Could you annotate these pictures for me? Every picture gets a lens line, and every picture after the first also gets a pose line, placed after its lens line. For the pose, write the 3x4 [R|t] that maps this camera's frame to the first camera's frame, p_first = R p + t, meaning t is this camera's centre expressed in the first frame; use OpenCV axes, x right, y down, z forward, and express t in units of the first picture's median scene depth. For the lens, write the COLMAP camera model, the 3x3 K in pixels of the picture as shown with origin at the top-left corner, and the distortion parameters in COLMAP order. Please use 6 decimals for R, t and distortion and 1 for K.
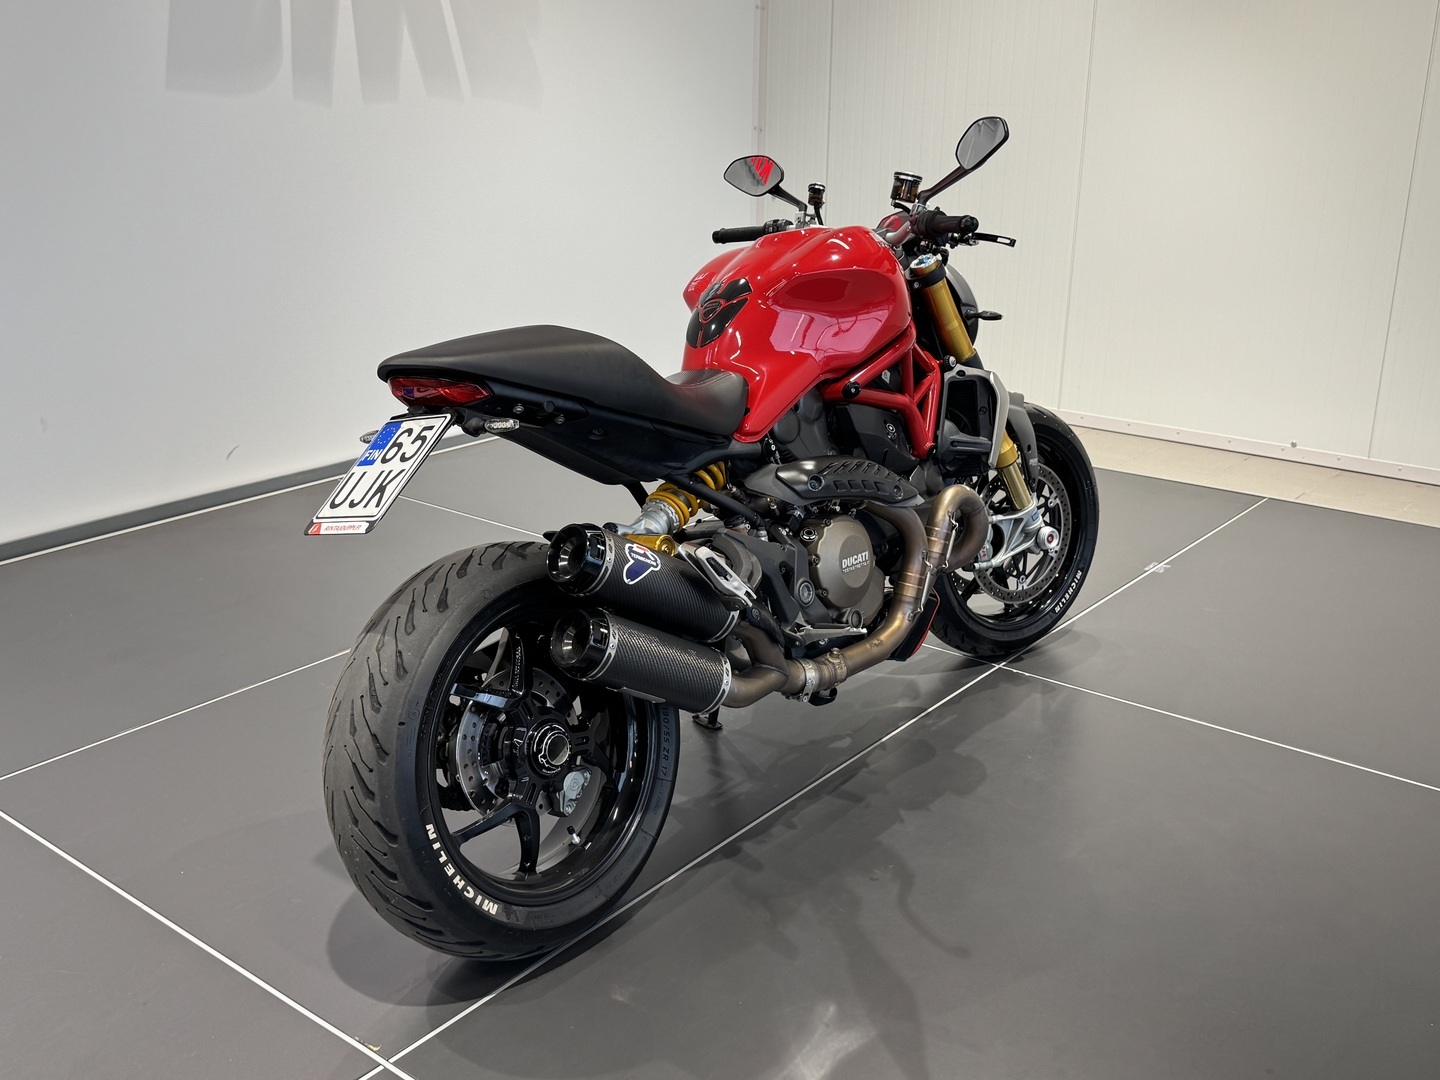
lens RADIAL K [[1436.3, 0, 721.6], [0, 1436.3, 547.3], [0, 0, 1]] dist [0.034627, 0.000000]
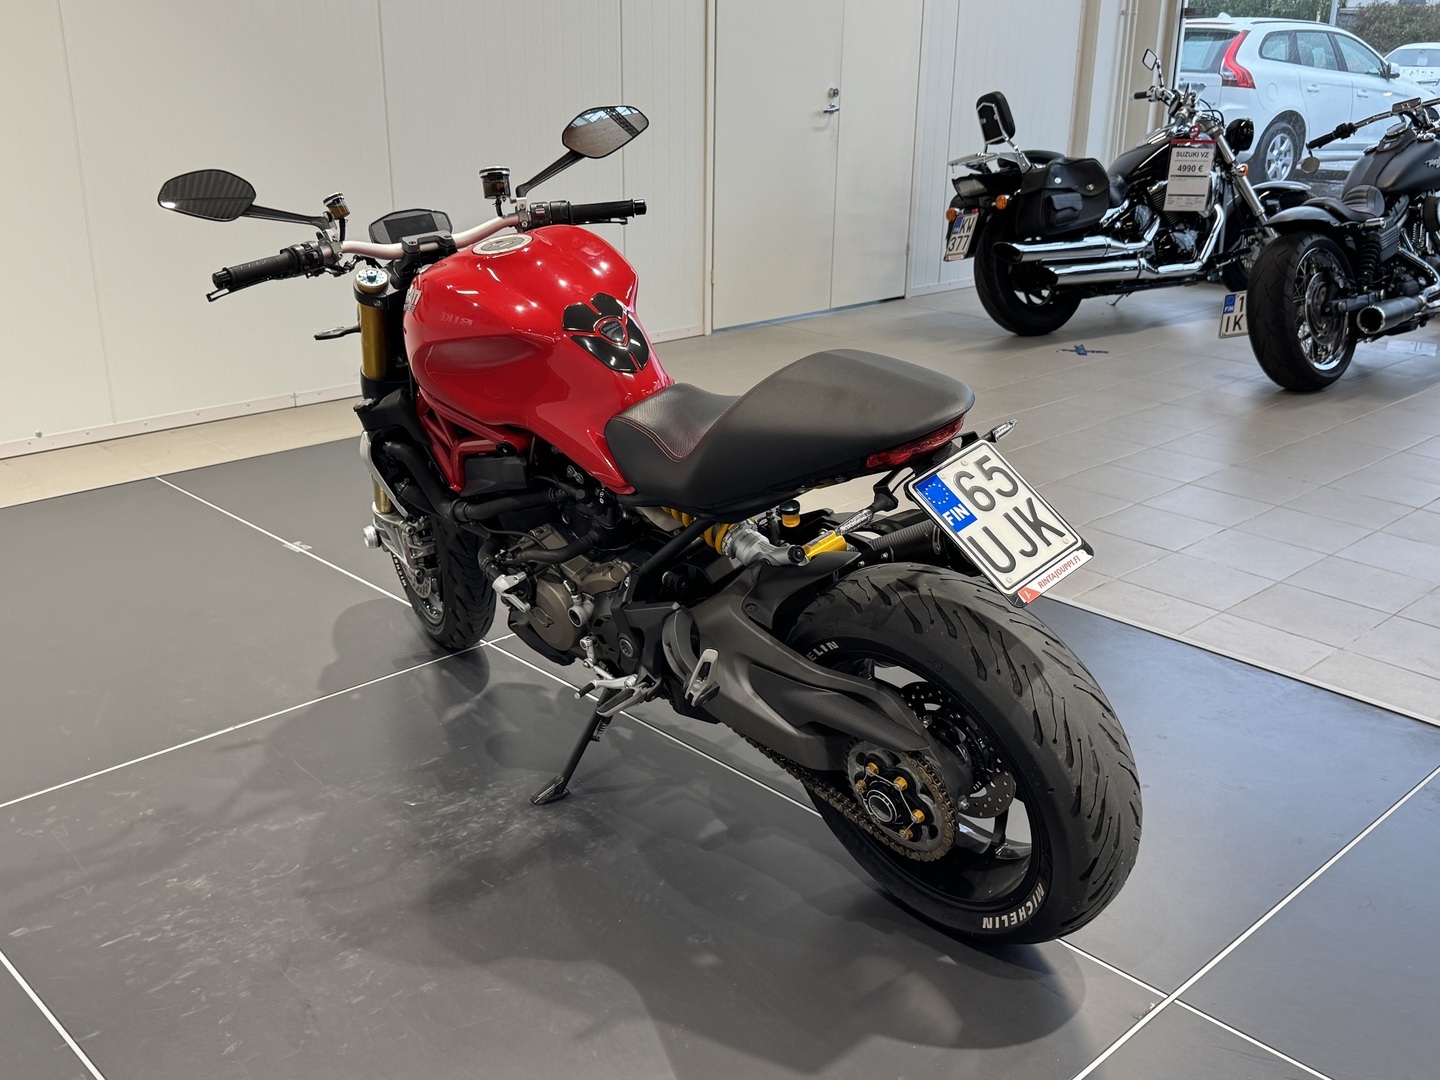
lens RADIAL K [[1436.3, 0, 718.1], [0, 1436.3, 545.5], [0, 0, 1]] dist [0.034627, 0.000000]
pose [[0.103453, -0.332196, 0.937520, -1.133394], [0.293166, 0.910888, 0.290409, -0.359575], [-0.950448, 0.244805, 0.191622, 0.991557]]
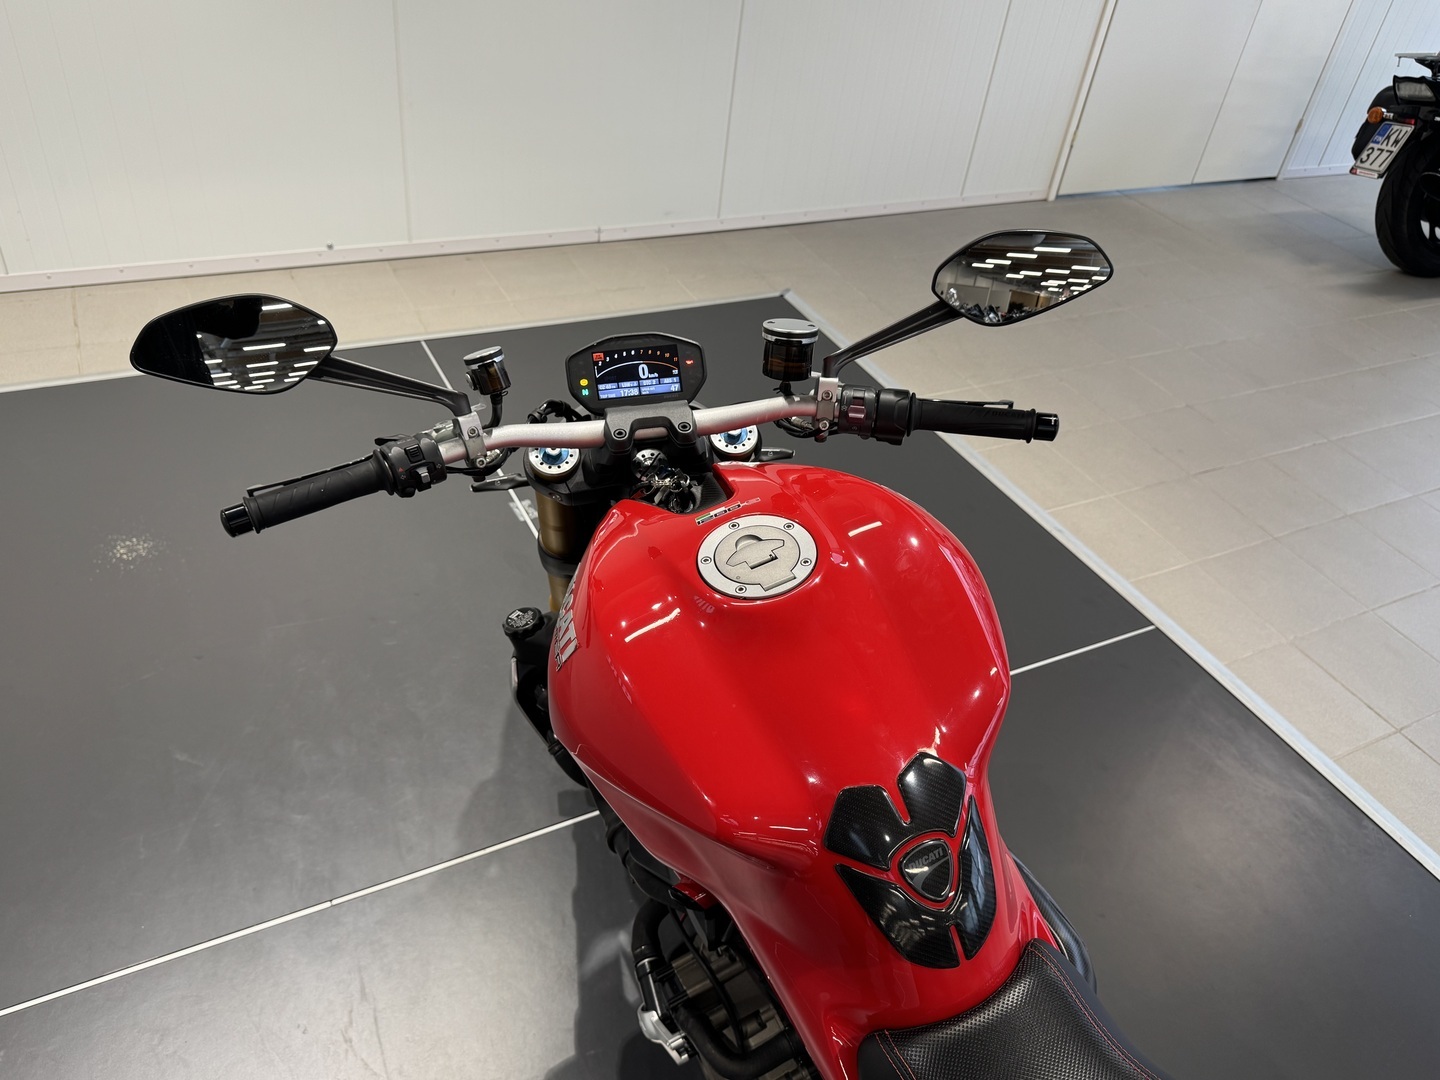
lens RADIAL K [[1095.4, 0, 724.4], [0, 1095.4, 529.3], [0, 0, 1]] dist [-0.013915, 0.008510]
pose [[0.380002, -0.525377, 0.761300, -0.302936], [0.173320, 0.848904, 0.499321, -0.529299], [-0.908603, -0.057794, 0.413644, 1.154077]]
